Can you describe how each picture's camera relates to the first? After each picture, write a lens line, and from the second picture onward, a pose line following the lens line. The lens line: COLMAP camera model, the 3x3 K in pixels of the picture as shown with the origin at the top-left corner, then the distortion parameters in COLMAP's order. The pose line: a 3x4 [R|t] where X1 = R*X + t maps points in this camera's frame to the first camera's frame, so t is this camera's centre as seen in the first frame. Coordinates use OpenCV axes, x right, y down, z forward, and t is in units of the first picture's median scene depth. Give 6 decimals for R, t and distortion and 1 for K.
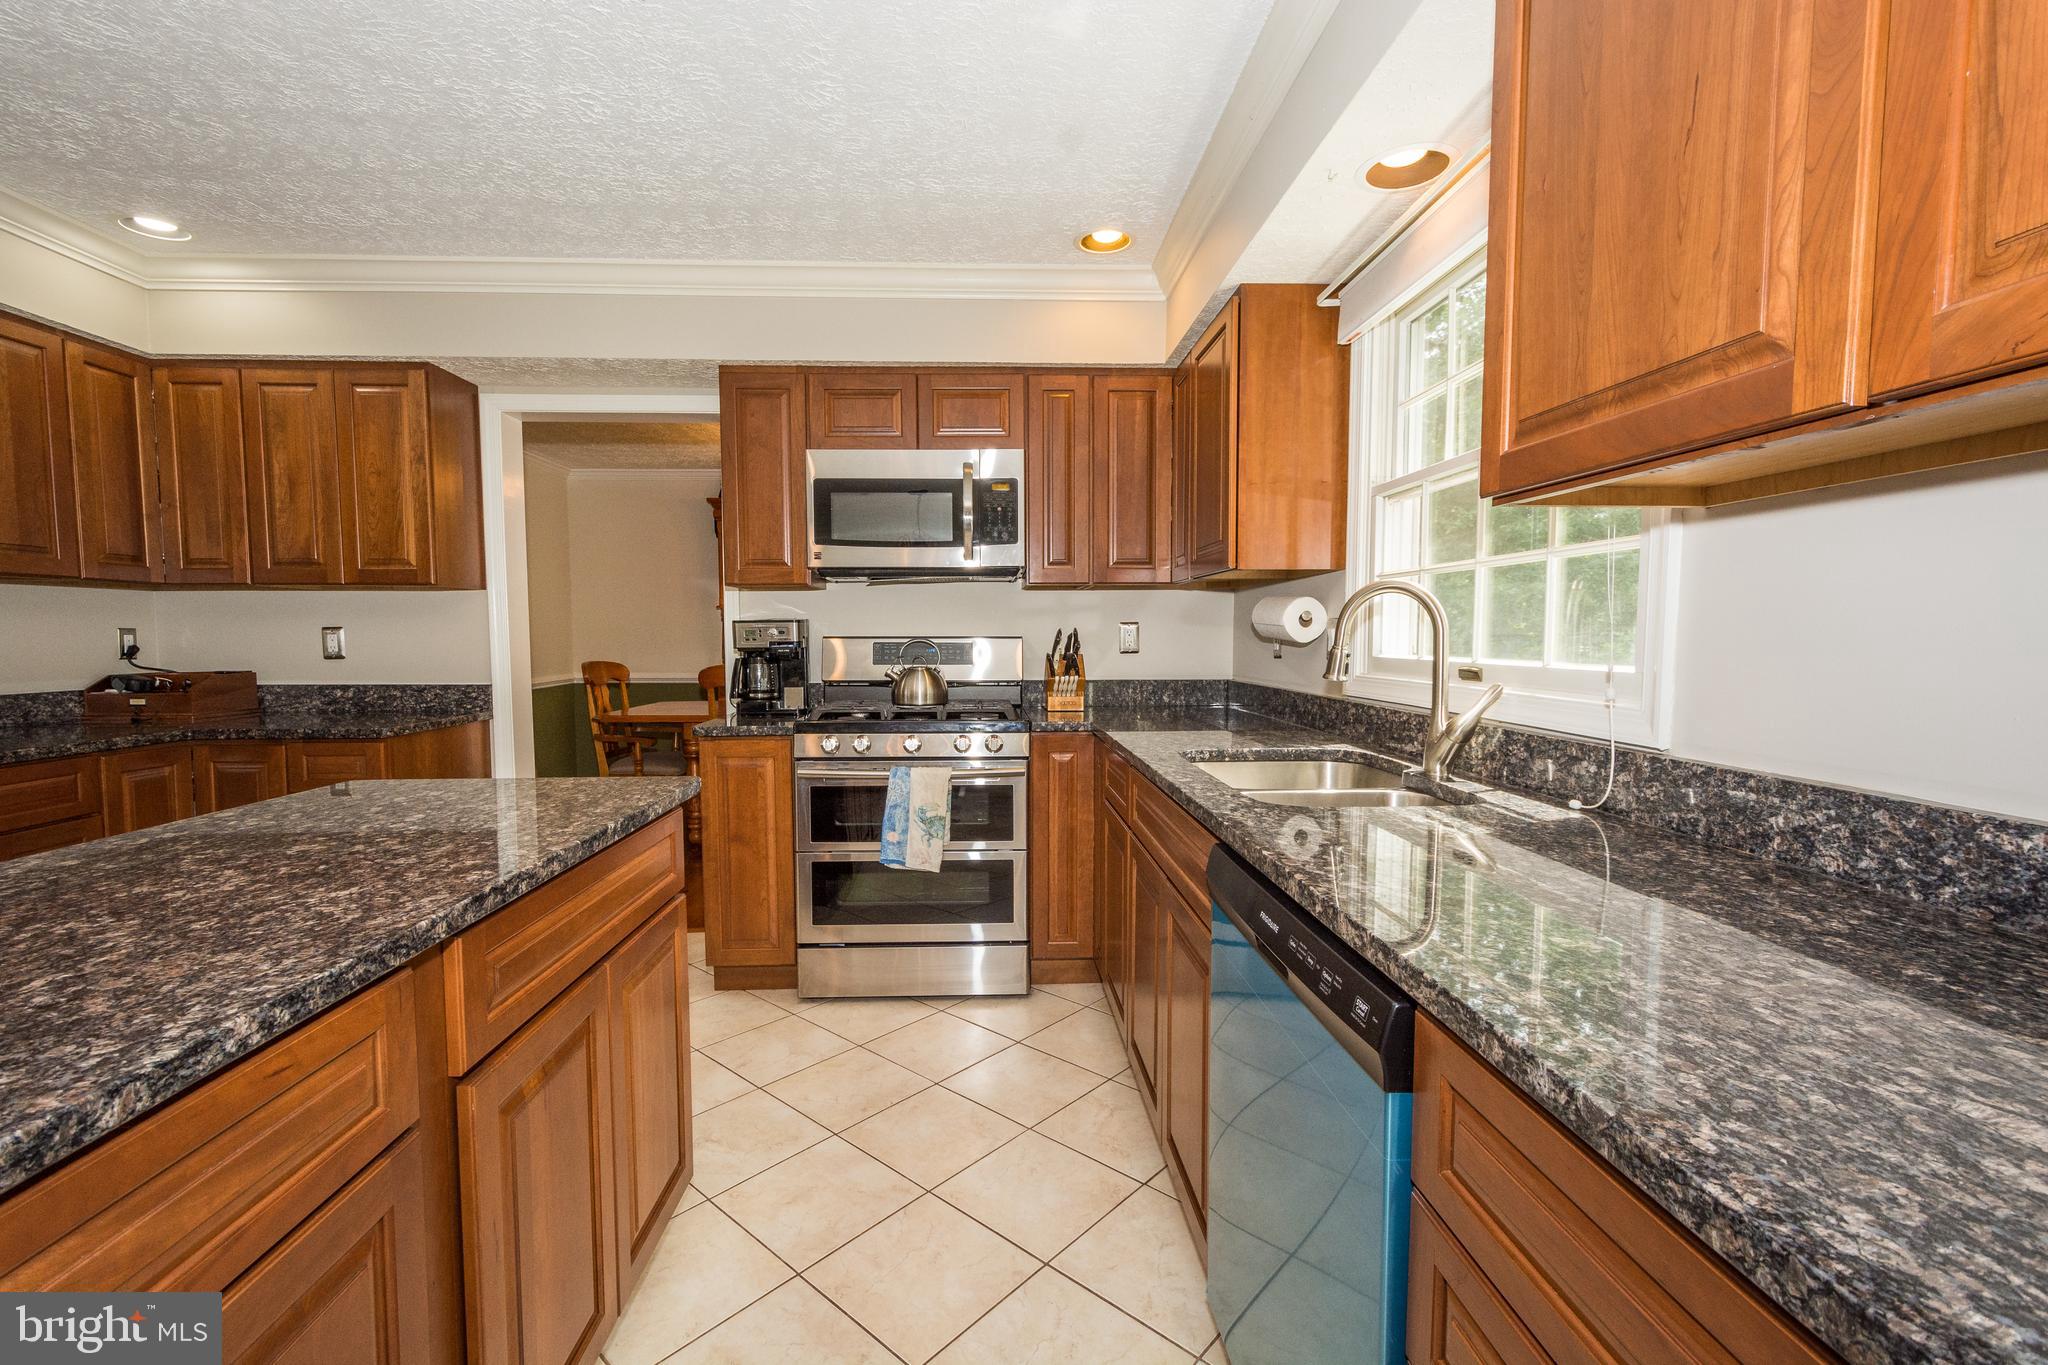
lens RADIAL K [[896.4, 0, 1014.3], [0, 896.4, 689.0], [0, 0, 1]] dist [0.002333, 0.000083]
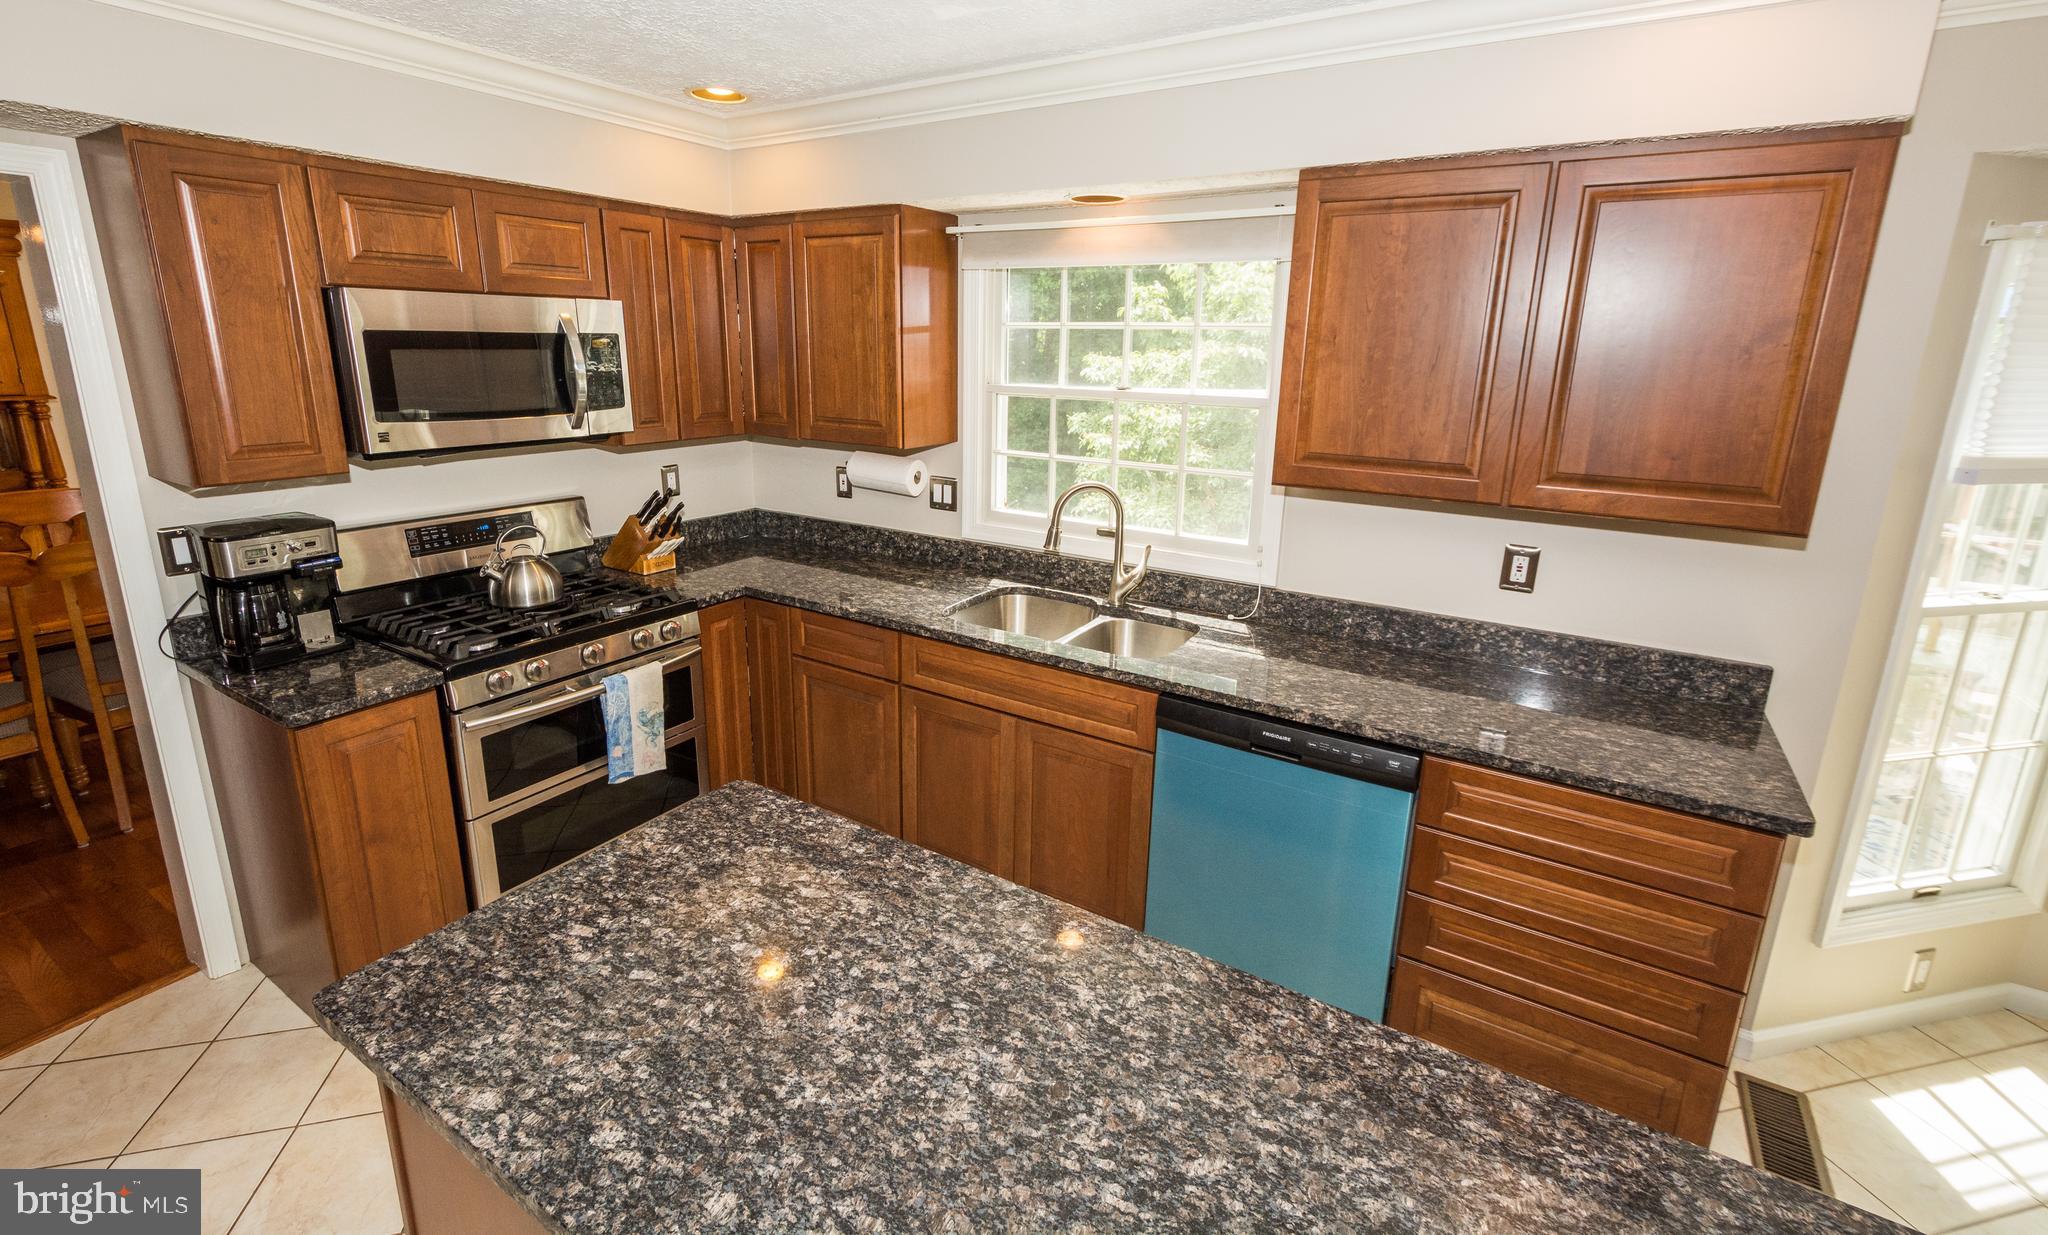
lens RADIAL K [[884.7, 0, 1012.8], [0, 884.7, 557.1], [0, 0, 1]] dist [0.004523, 0.000525]
pose [[0.570088, -0.179818, 0.801664, -0.886296], [0.033515, 0.980032, 0.195993, -0.300137], [-0.820900, -0.084865, 0.564731, 0.265326]]
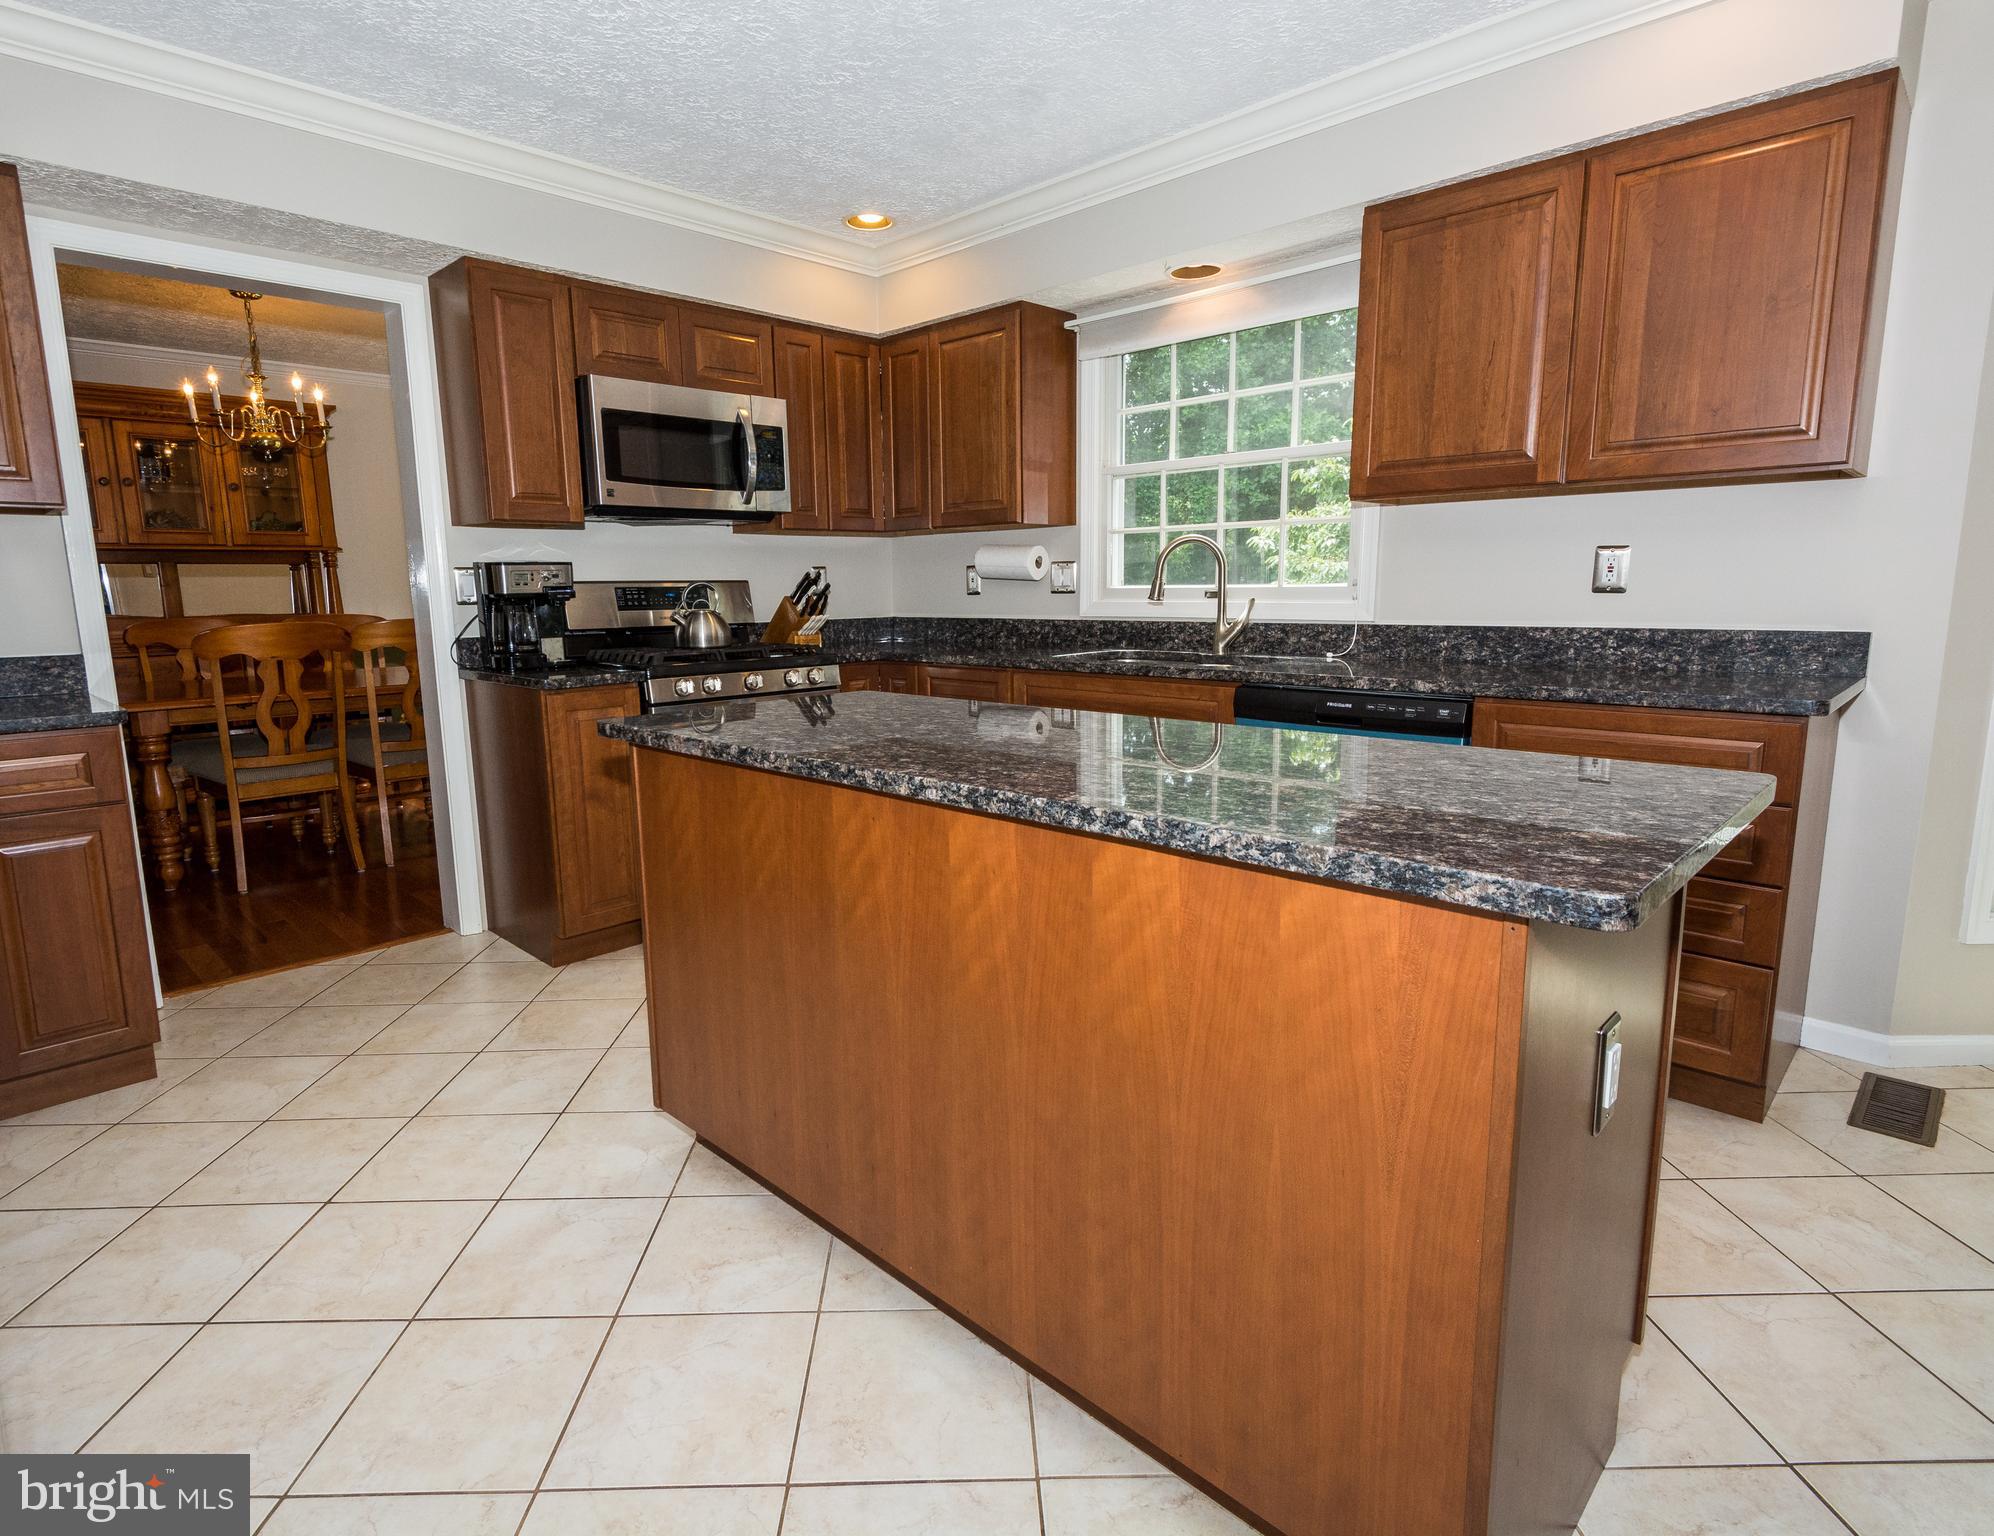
lens RADIAL K [[1032.2, 0, 968.3], [0, 1032.2, 744.9], [0, 0, 1]] dist [0.010900, -0.002436]
pose [[0.734710, -0.113422, 0.668832, -1.176177], [0.055434, 0.992665, 0.107444, 0.030012], [-0.676113, -0.041864, 0.735608, -0.103004]]
